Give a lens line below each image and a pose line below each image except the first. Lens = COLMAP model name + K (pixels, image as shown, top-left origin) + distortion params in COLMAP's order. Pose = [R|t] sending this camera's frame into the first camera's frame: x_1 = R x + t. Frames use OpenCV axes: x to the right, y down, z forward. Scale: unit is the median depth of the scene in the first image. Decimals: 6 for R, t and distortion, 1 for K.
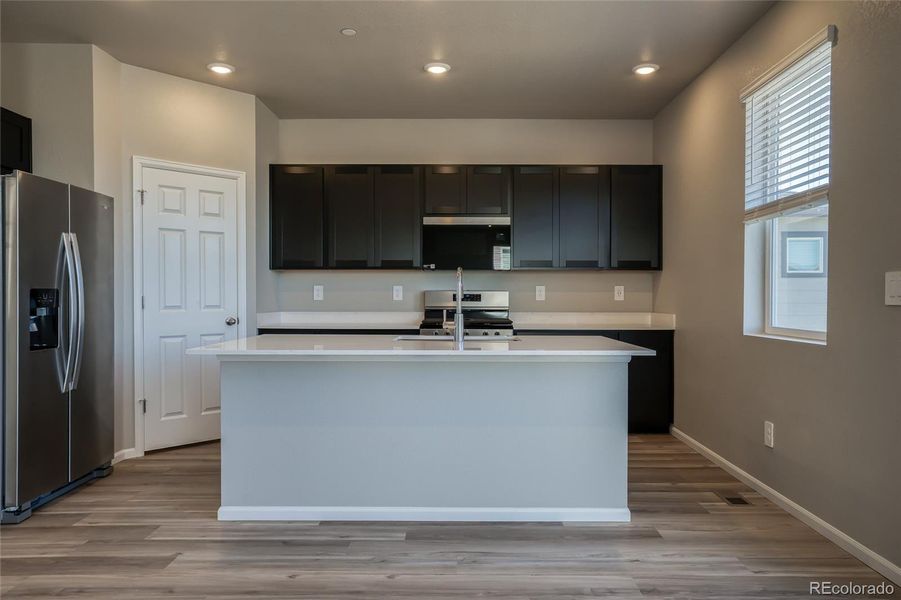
lens RADIAL K [[499.3, 0, 461.1], [0, 499.3, 302.3], [0, 0, 1]] dist [-0.002046, 0.000109]
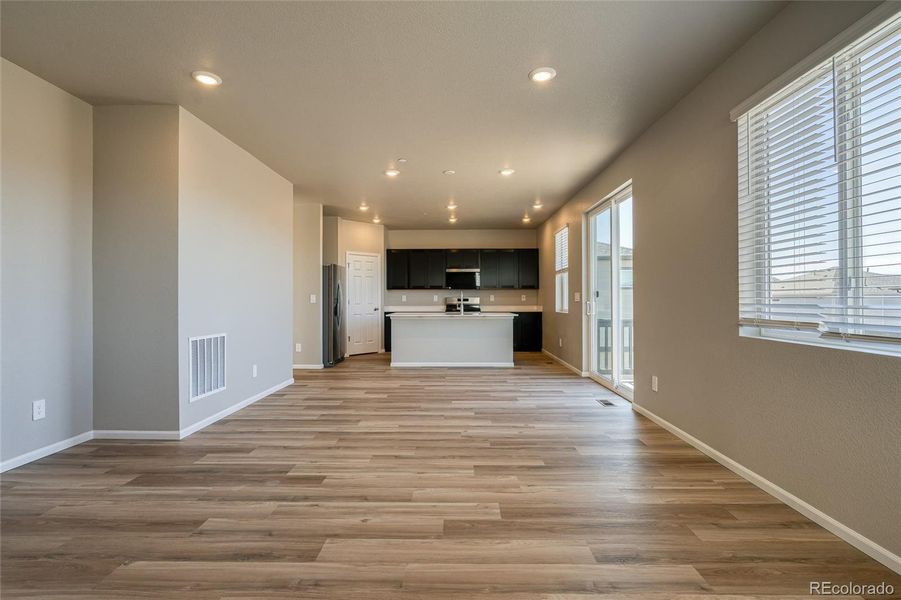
lens RADIAL K [[499.3, 0, 461.1], [0, 499.3, 302.3], [0, 0, 1]] dist [-0.002046, 0.000109]
pose [[0.999910, -0.006775, -0.011619, 0.029048], [0.006741, 0.999973, -0.003007, 0.010253], [0.011639, 0.002929, 0.999928, -1.621552]]
